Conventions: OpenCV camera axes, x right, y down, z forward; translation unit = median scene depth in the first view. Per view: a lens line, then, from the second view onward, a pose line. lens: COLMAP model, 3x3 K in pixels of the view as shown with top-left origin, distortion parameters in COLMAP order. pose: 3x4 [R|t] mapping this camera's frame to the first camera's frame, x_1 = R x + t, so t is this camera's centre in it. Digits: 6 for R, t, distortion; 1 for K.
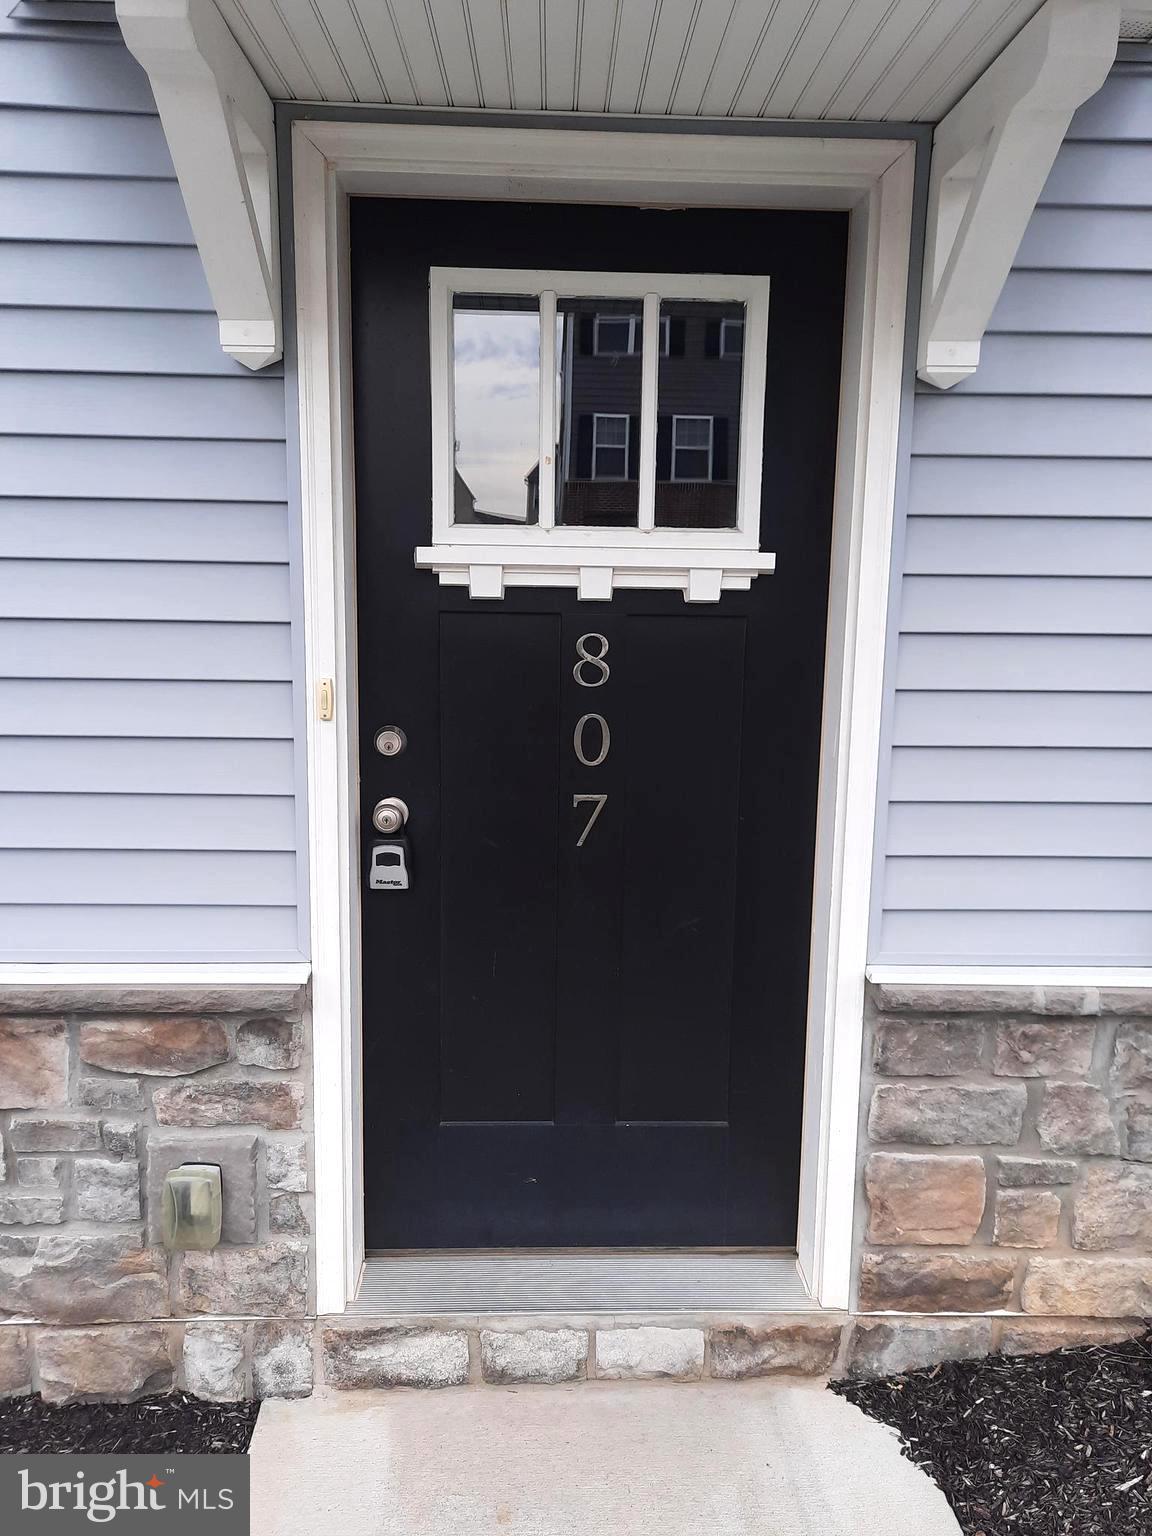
lens RADIAL K [[1116.9, 0, 574.6], [0, 1116.9, 769.6], [0, 0, 1]] dist [0.008453, 0.000719]
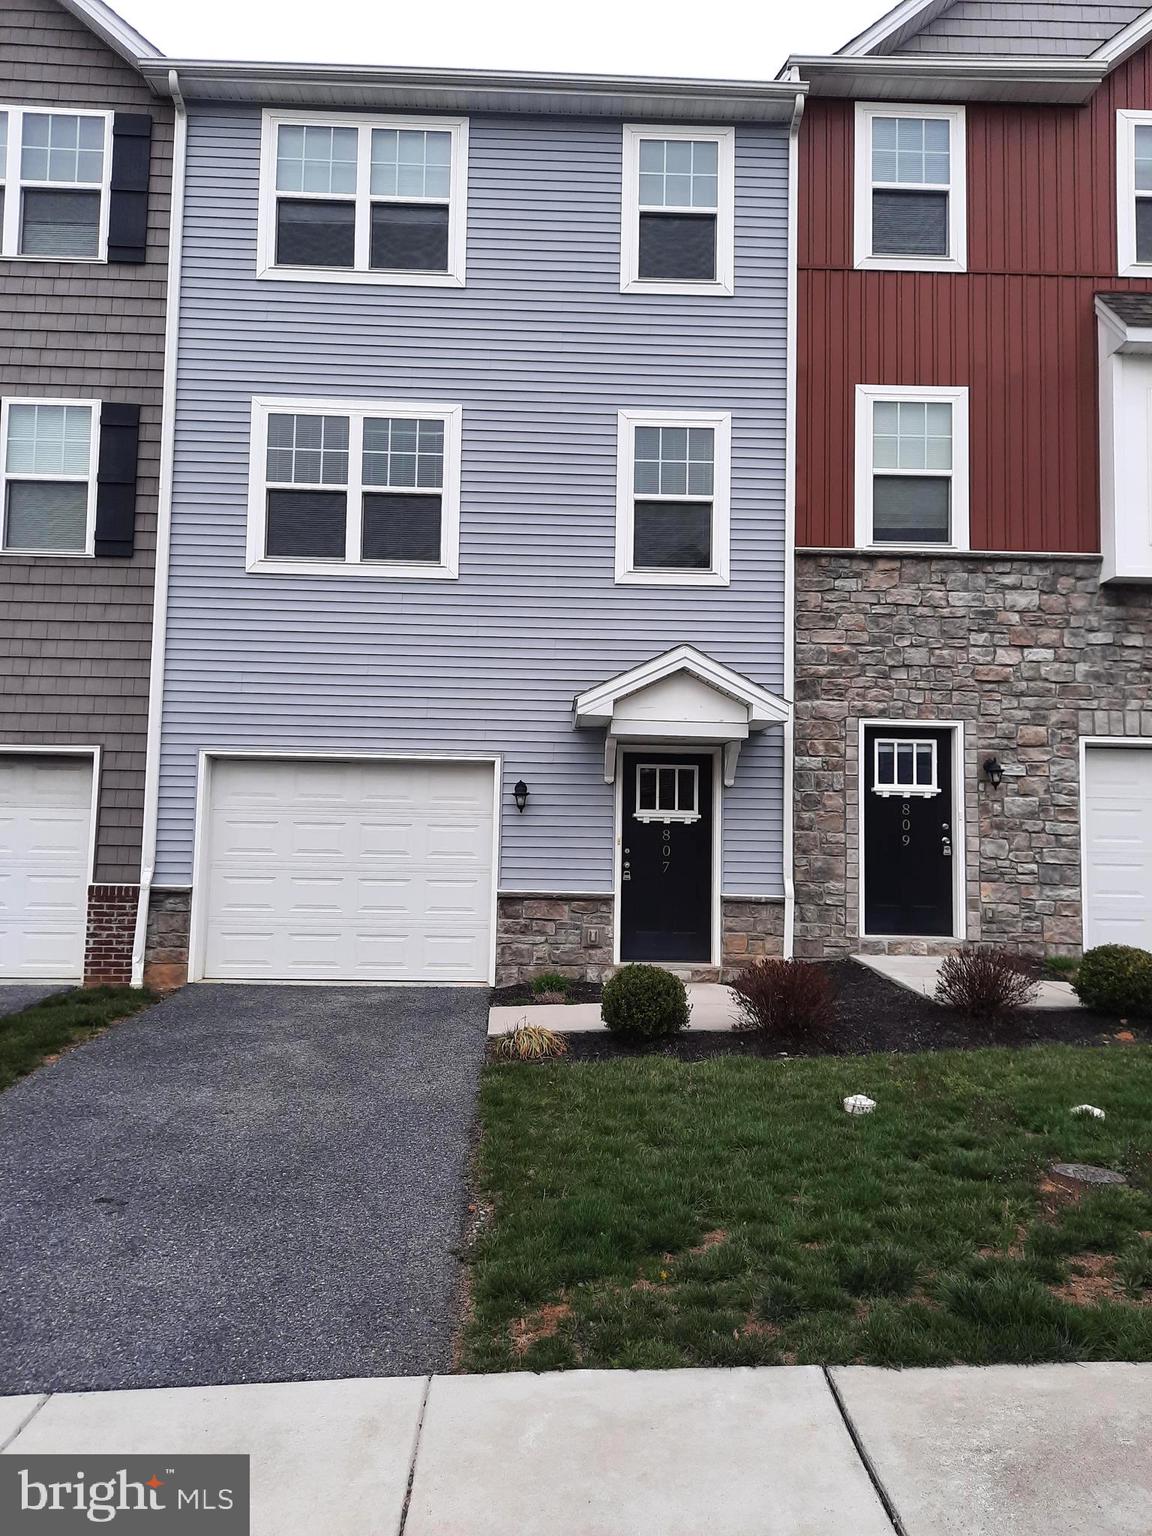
lens RADIAL K [[1116.9, 0, 574.9], [0, 1116.9, 765.0], [0, 0, 1]] dist [0.008453, 0.000719]
pose [[0.999991, 0.001912, 0.003789, -0.435087], [-0.001044, 0.976194, -0.216899, 0.718277], [-0.004113, 0.216893, 0.976187, -4.179004]]
